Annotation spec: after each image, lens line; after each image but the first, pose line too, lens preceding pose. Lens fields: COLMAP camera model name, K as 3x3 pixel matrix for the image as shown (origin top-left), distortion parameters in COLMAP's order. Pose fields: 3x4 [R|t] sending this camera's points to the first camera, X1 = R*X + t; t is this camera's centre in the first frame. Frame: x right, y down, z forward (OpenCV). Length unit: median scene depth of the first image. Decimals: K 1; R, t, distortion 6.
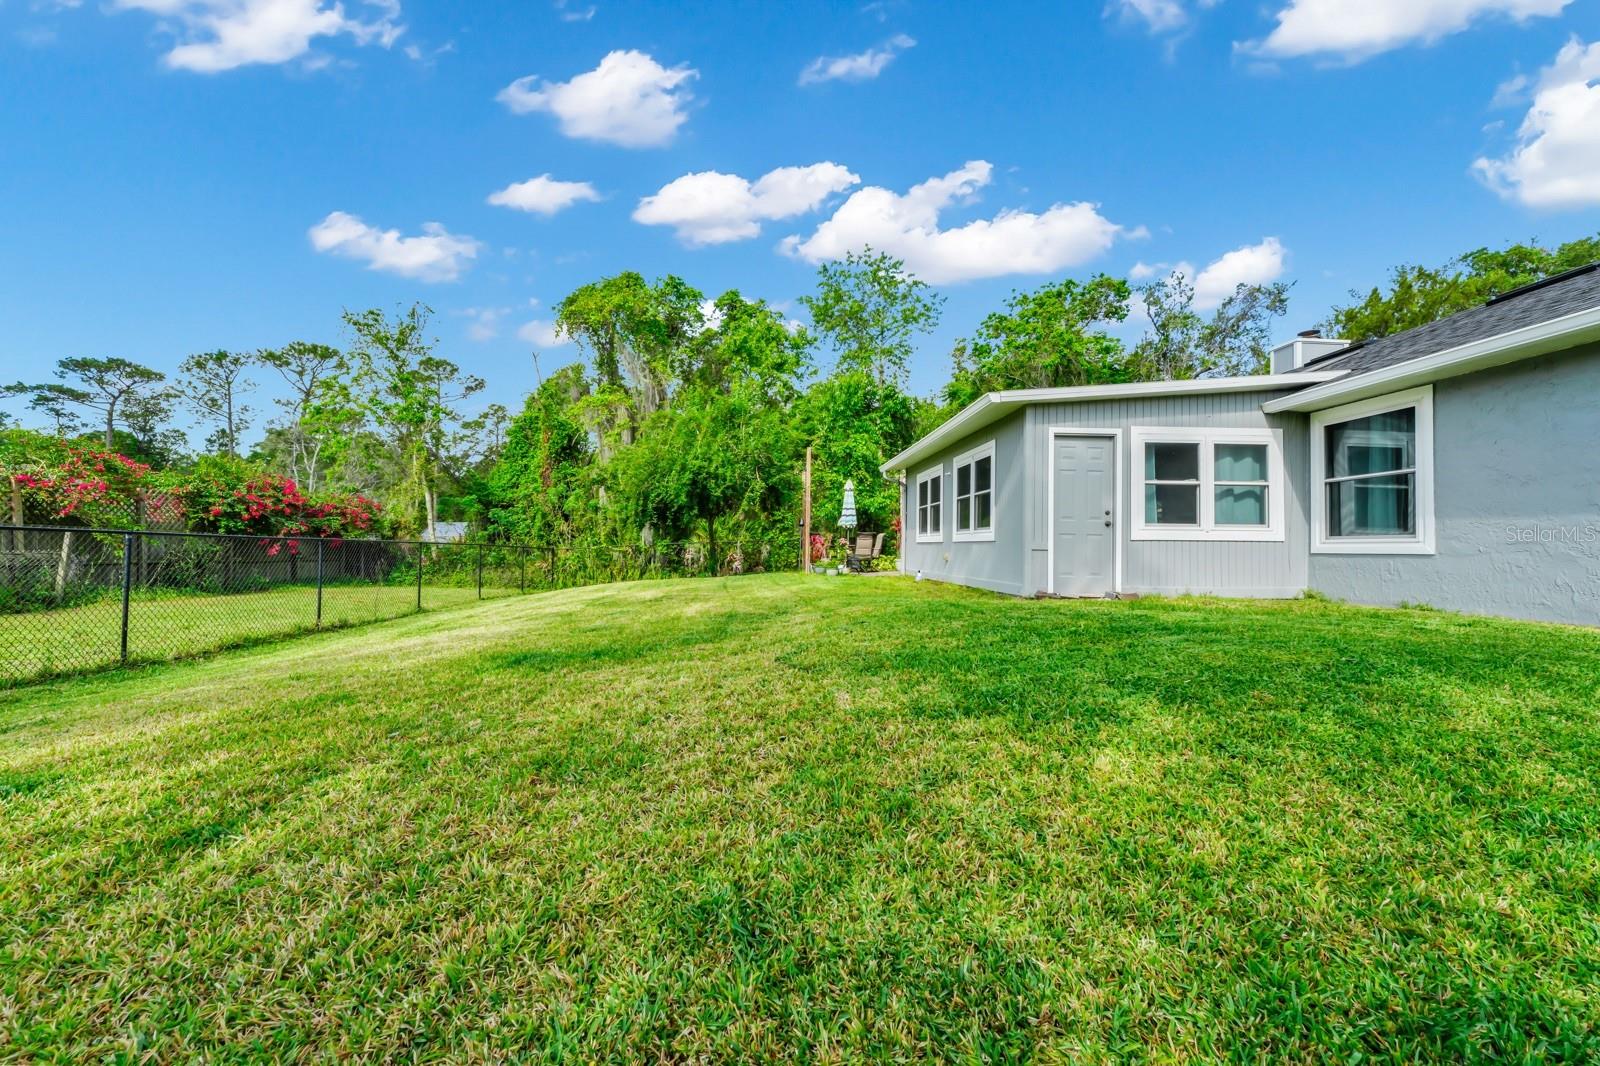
lens RADIAL K [[642.5, 0, 807.3], [0, 642.5, 540.9], [0, 0, 1]] dist [-0.008967, -0.000406]
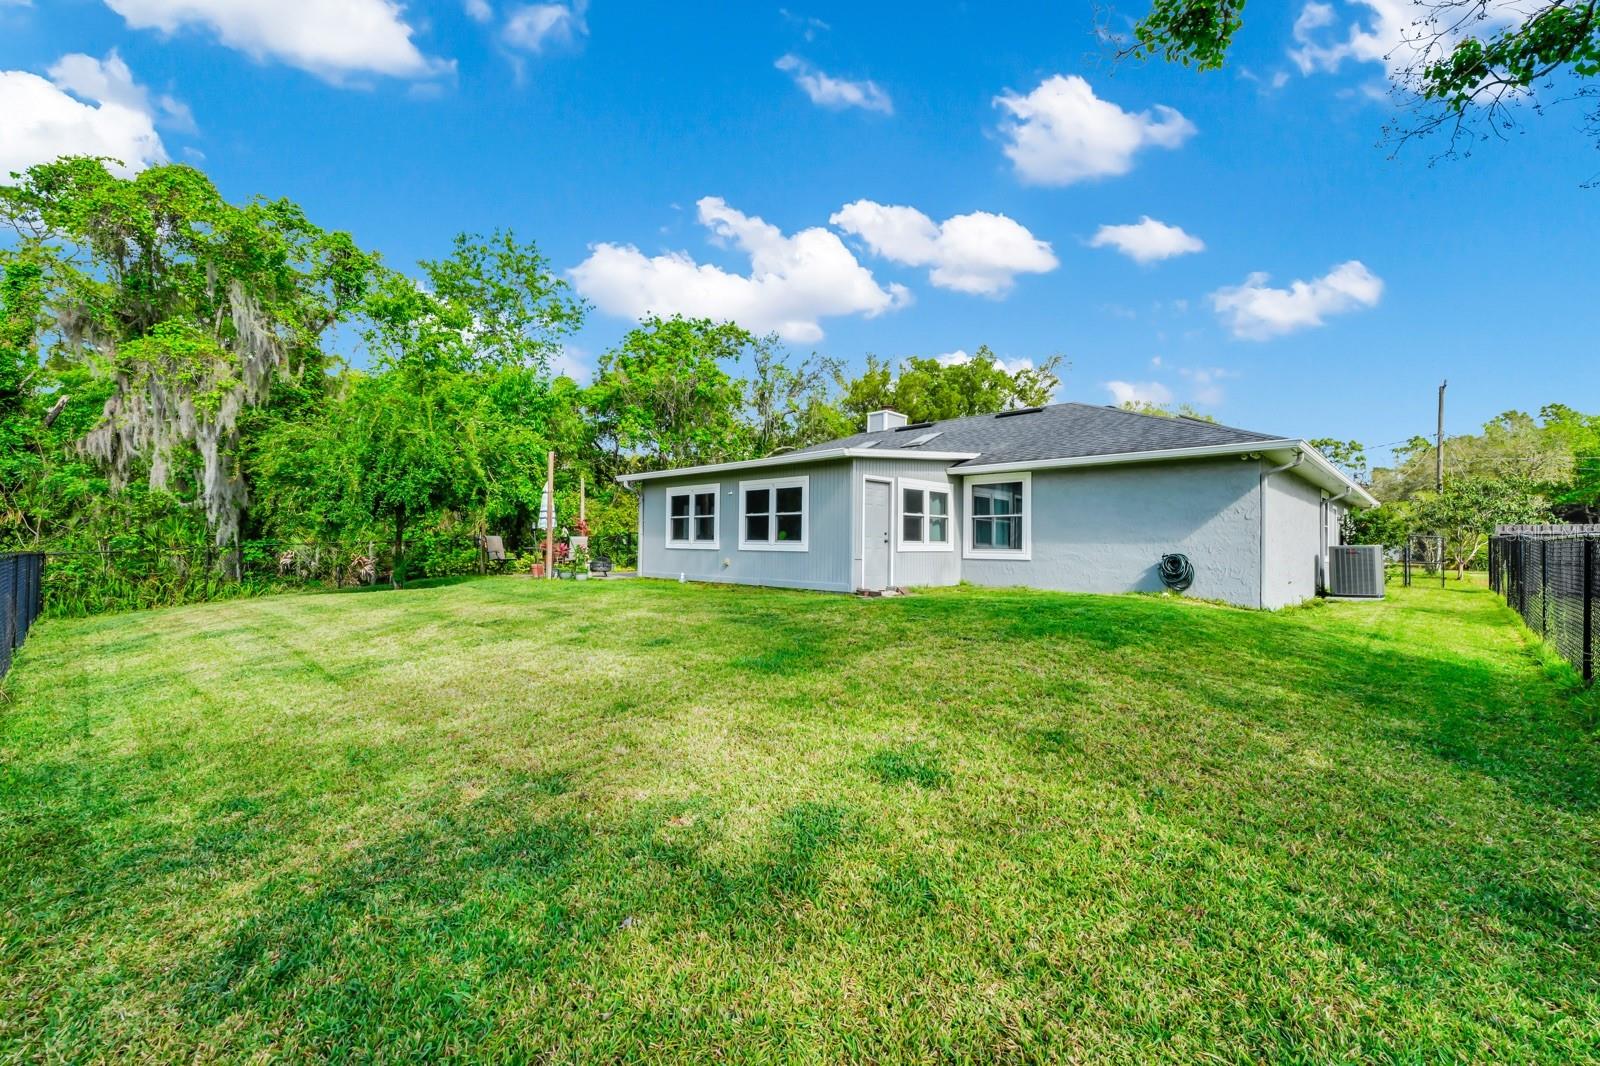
lens RADIAL K [[642.5, 0, 807.3], [0, 642.5, 540.9], [0, 0, 1]] dist [-0.008967, -0.000406]
pose [[0.736482, 0.003592, 0.676448, -0.597581], [-0.010945, 0.999918, 0.006607, -0.030355], [-0.676369, -0.012269, 0.736461, 0.015846]]
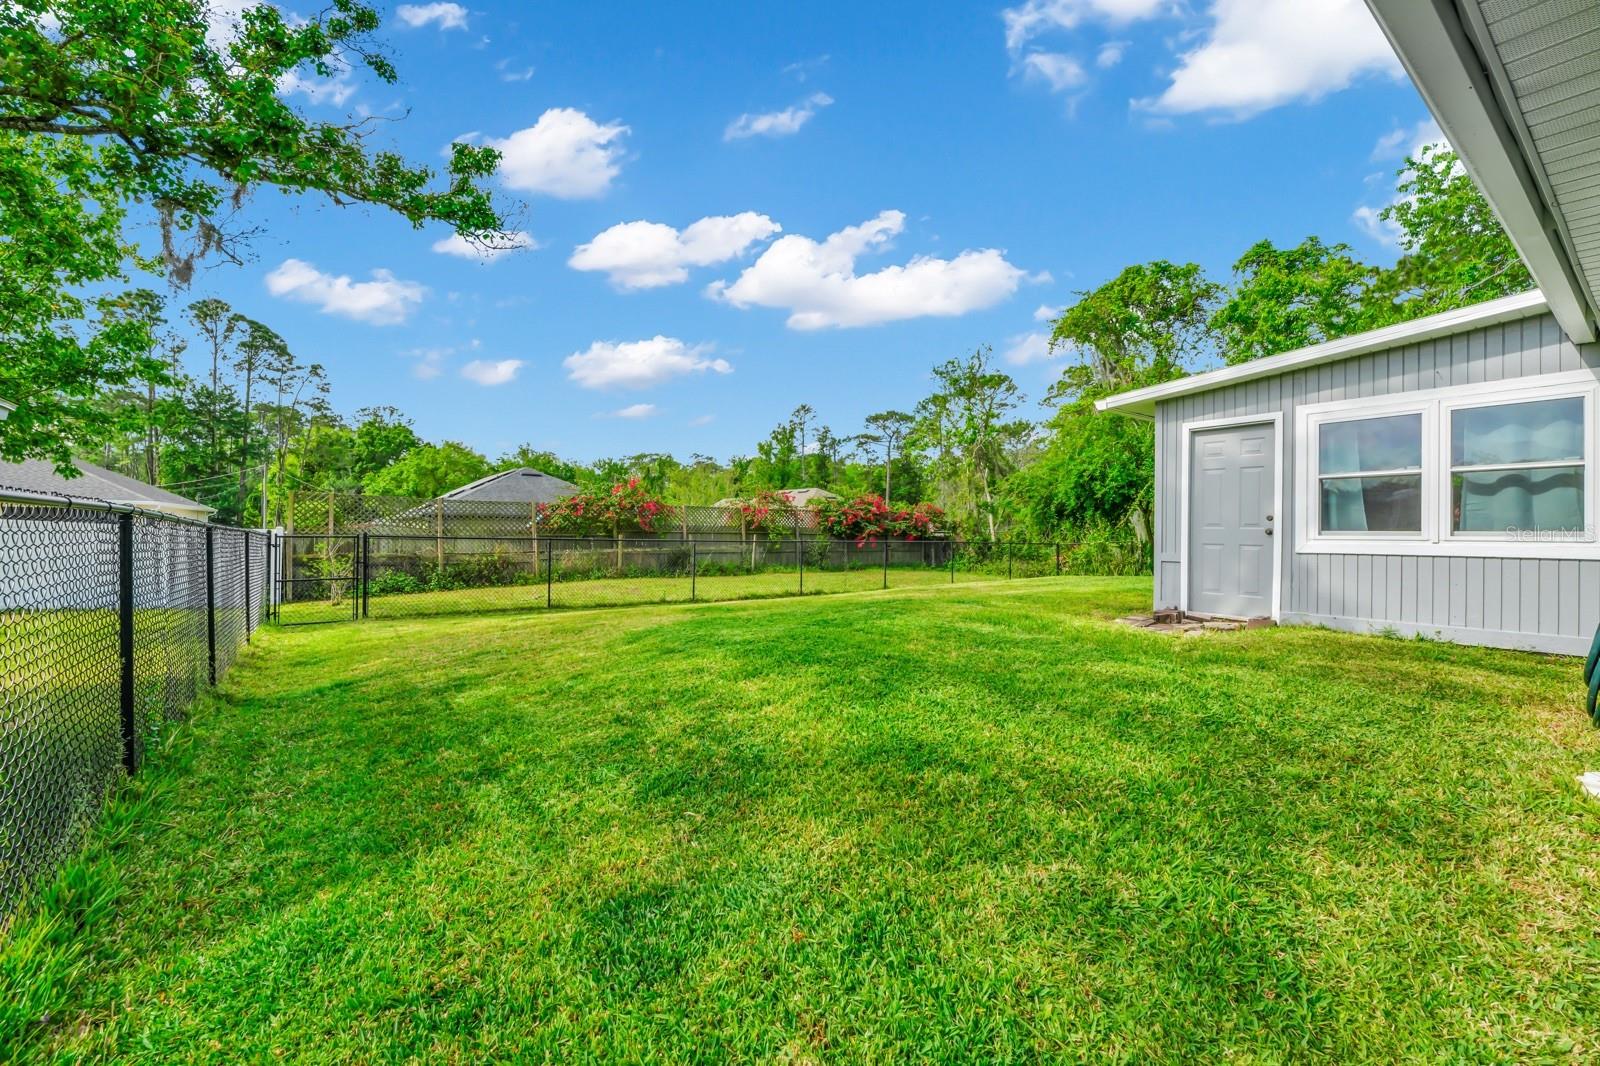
lens RADIAL K [[642.5, 0, 807.3], [0, 642.5, 540.9], [0, 0, 1]] dist [-0.008967, -0.000406]
pose [[0.546678, 0.006237, -0.837320, 0.719085], [0.008382, 0.999881, 0.012921, -0.027066], [0.837301, -0.014082, 0.546561, 0.067981]]
